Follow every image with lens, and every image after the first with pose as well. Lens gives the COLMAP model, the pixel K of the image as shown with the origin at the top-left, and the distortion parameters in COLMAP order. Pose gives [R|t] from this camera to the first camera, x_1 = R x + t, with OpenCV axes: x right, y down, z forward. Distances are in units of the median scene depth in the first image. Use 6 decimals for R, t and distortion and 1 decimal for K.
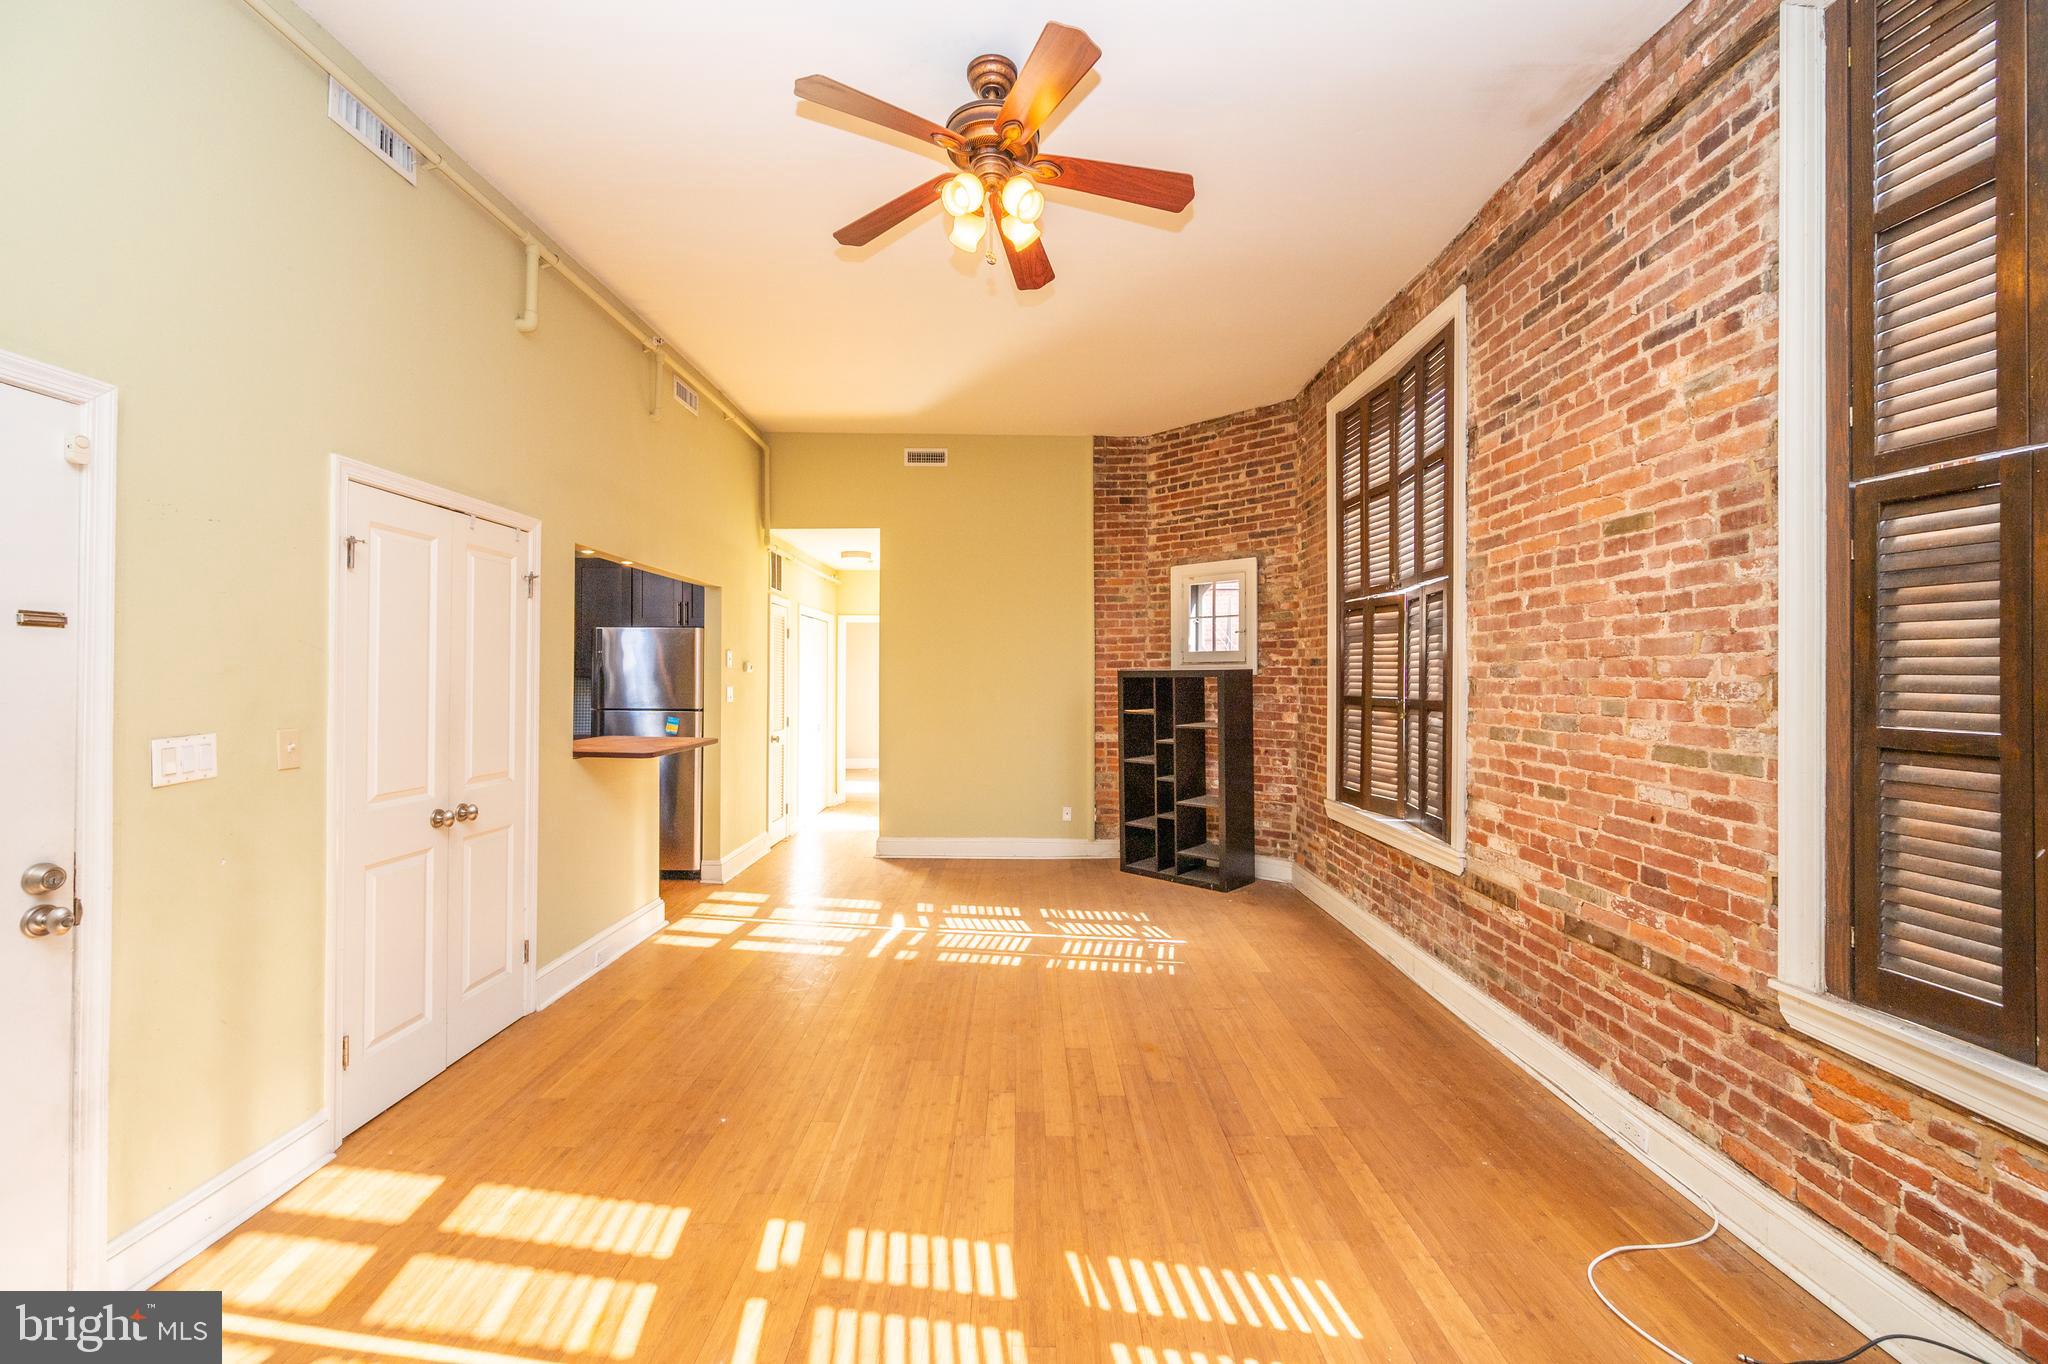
lens RADIAL K [[809.2, 0, 1026.0], [0, 809.2, 674.9], [0, 0, 1]] dist [-0.001714, 0.000431]
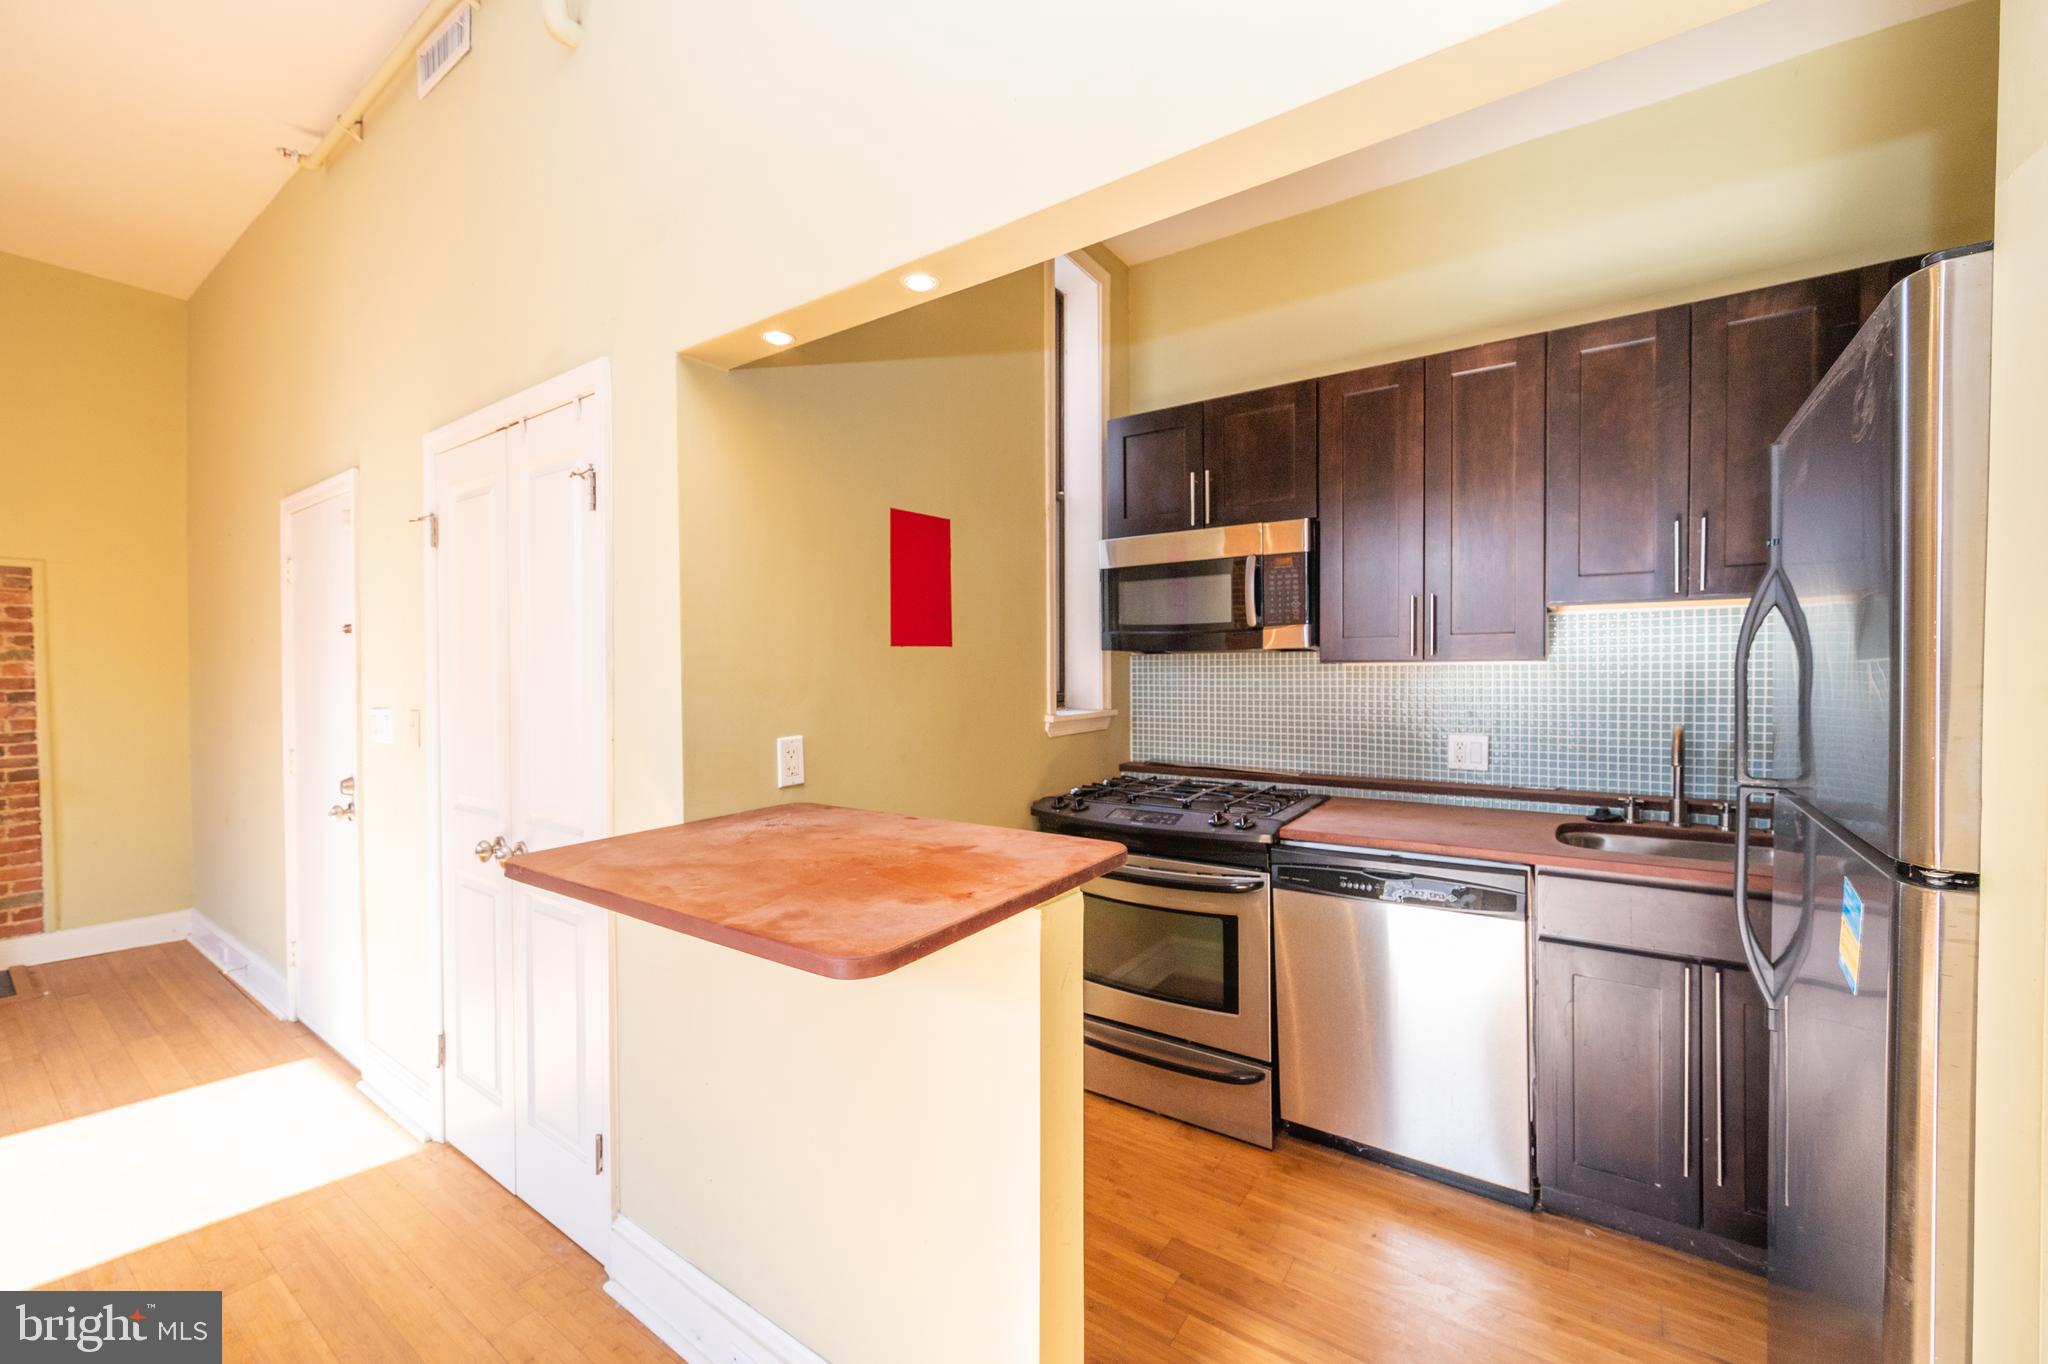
lens RADIAL K [[809.2, 0, 1027.3], [0, 809.2, 679.9], [0, 0, 1]] dist [-0.001714, 0.000431]
pose [[-0.575154, 0.008842, -0.817998, -0.363010], [0.003746, 0.999960, 0.008176, 0.014846], [0.818037, 0.001638, -0.575164, 1.684314]]
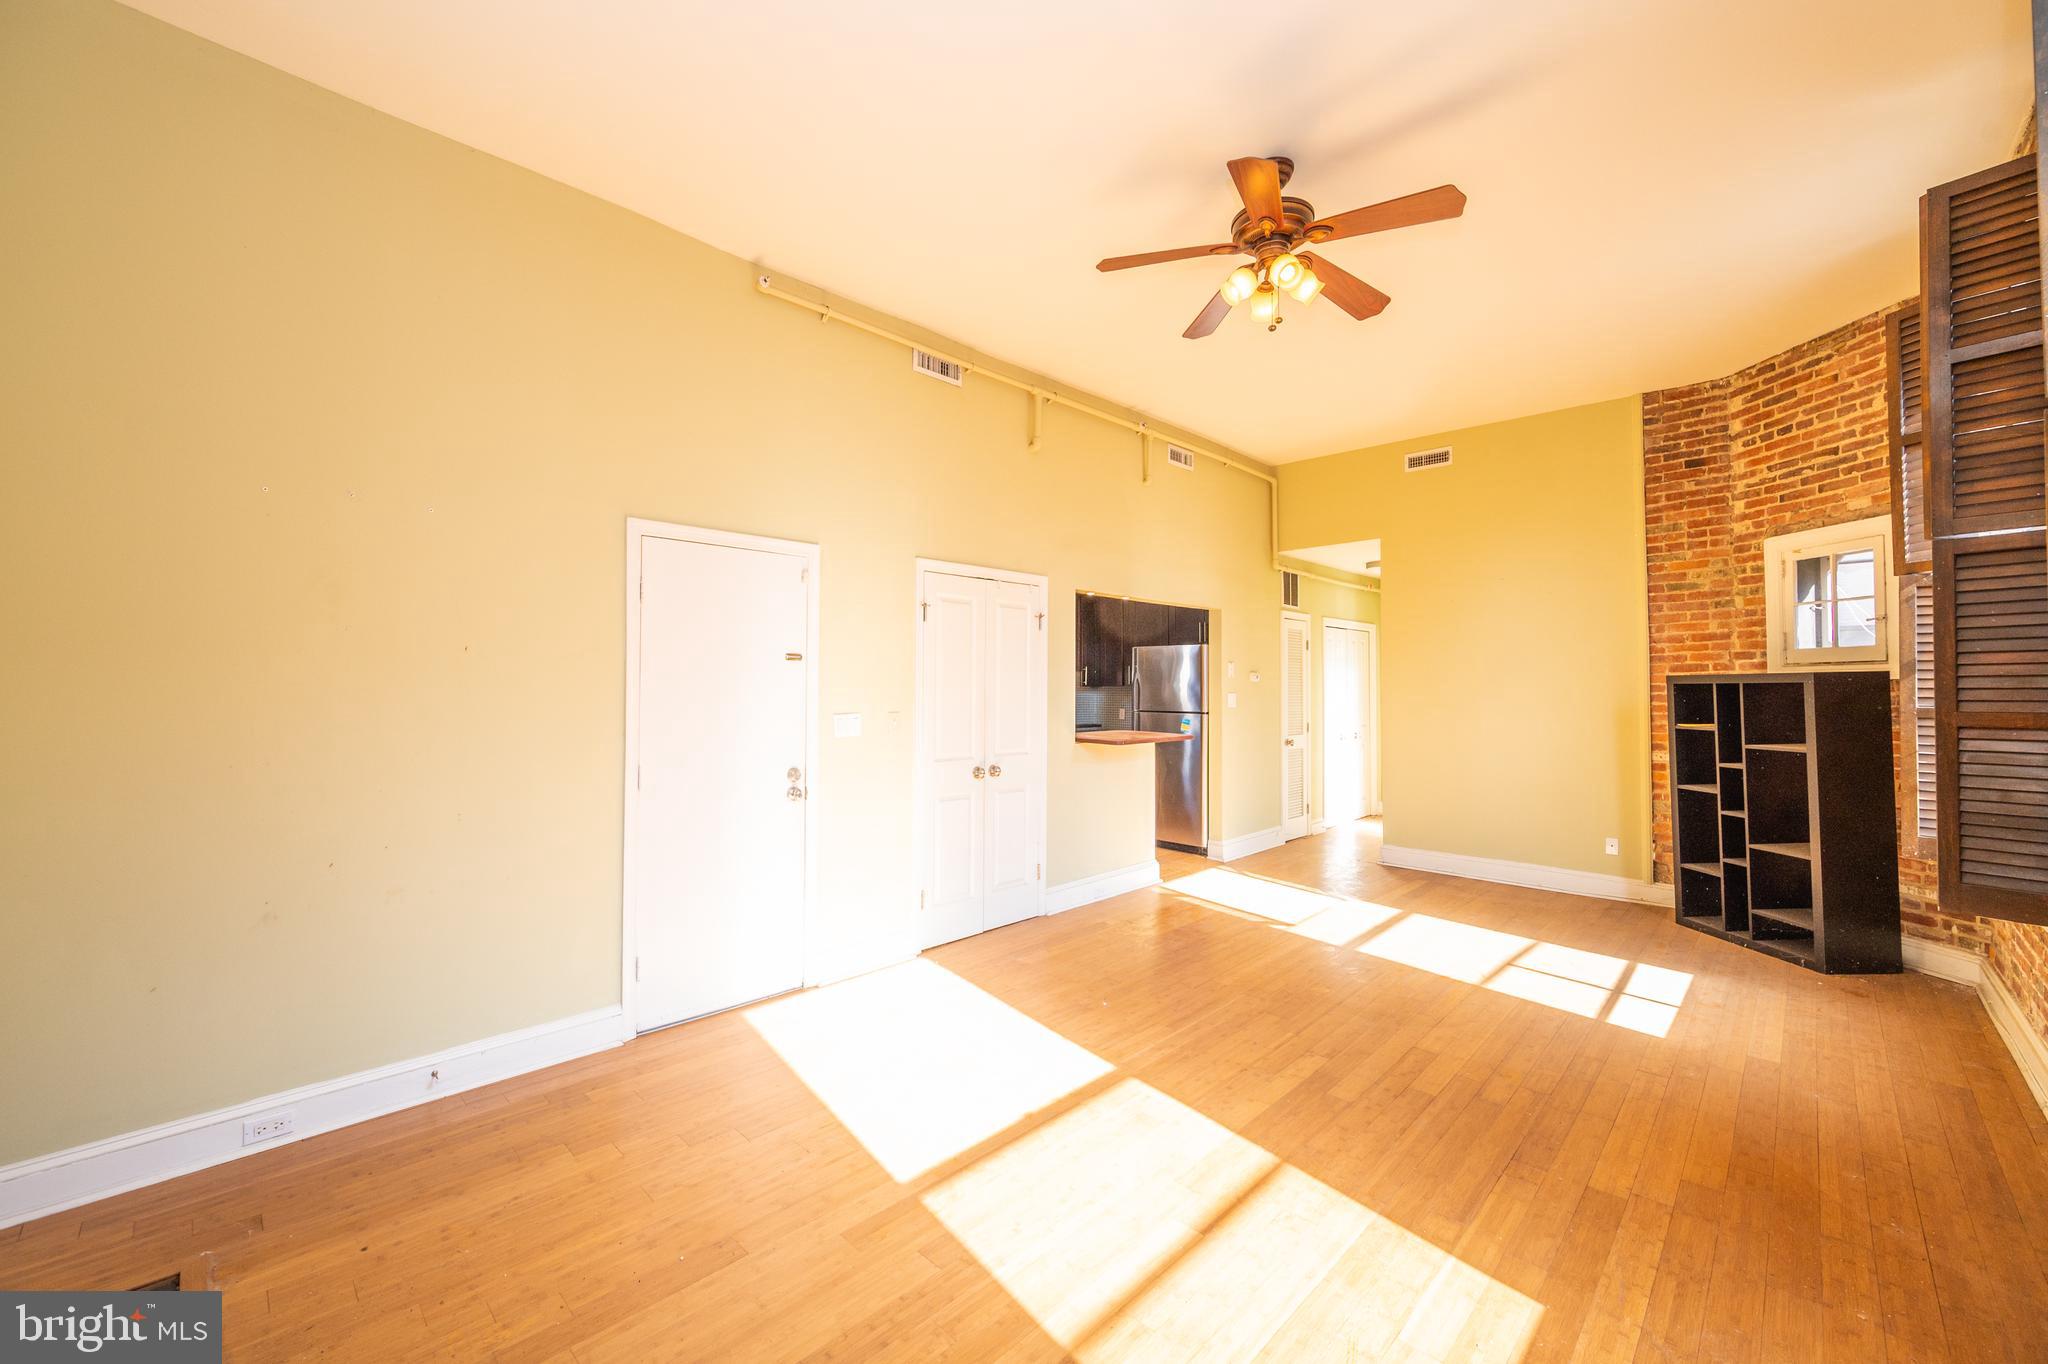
lens RADIAL K [[809.2, 0, 1016.9], [0, 809.2, 671.7], [0, 0, 1]] dist [-0.001714, 0.000431]
pose [[0.711335, -0.016489, -0.702659, 0.420105], [0.003192, 0.999790, -0.020230, 0.009974], [0.702846, 0.012148, 0.711239, -0.078305]]
